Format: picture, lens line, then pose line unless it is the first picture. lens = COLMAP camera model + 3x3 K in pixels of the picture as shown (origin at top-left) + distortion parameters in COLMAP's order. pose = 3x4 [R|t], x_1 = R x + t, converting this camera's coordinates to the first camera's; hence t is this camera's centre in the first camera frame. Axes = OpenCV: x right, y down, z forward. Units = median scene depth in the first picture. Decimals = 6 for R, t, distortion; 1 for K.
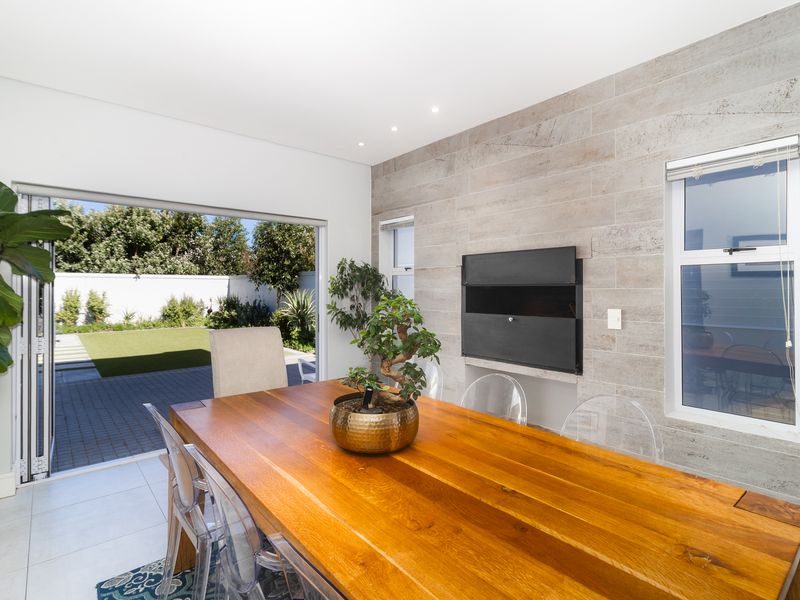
lens RADIAL K [[411.4, 0, 397.8], [0, 411.4, 295.5], [0, 0, 1]] dist [0.005965, 0.000953]
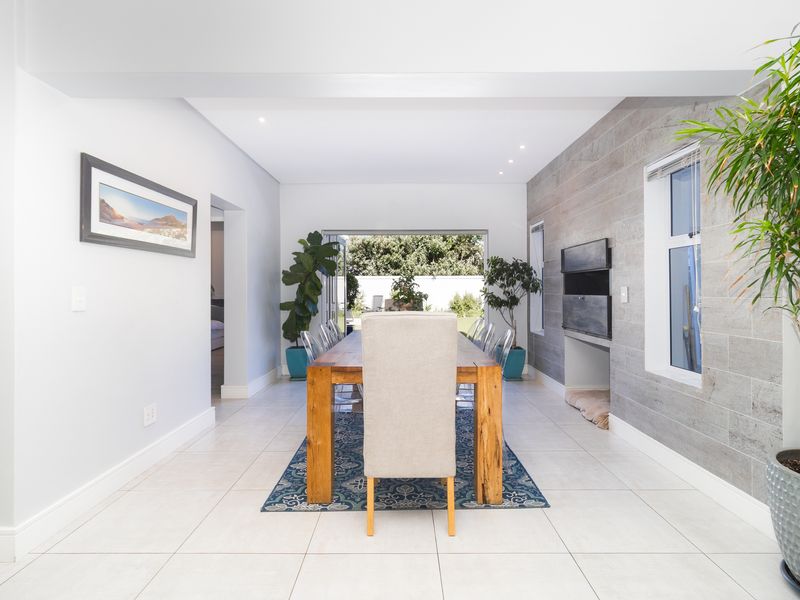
lens RADIAL K [[411.4, 0, 402.3], [0, 411.4, 296.6], [0, 0, 1]] dist [0.005965, 0.000953]
pose [[0.762444, 0.008763, -0.646995, 0.147394], [-0.009021, 0.999955, 0.002913, 0.011978], [0.646992, 0.003615, 0.762489, -0.070036]]
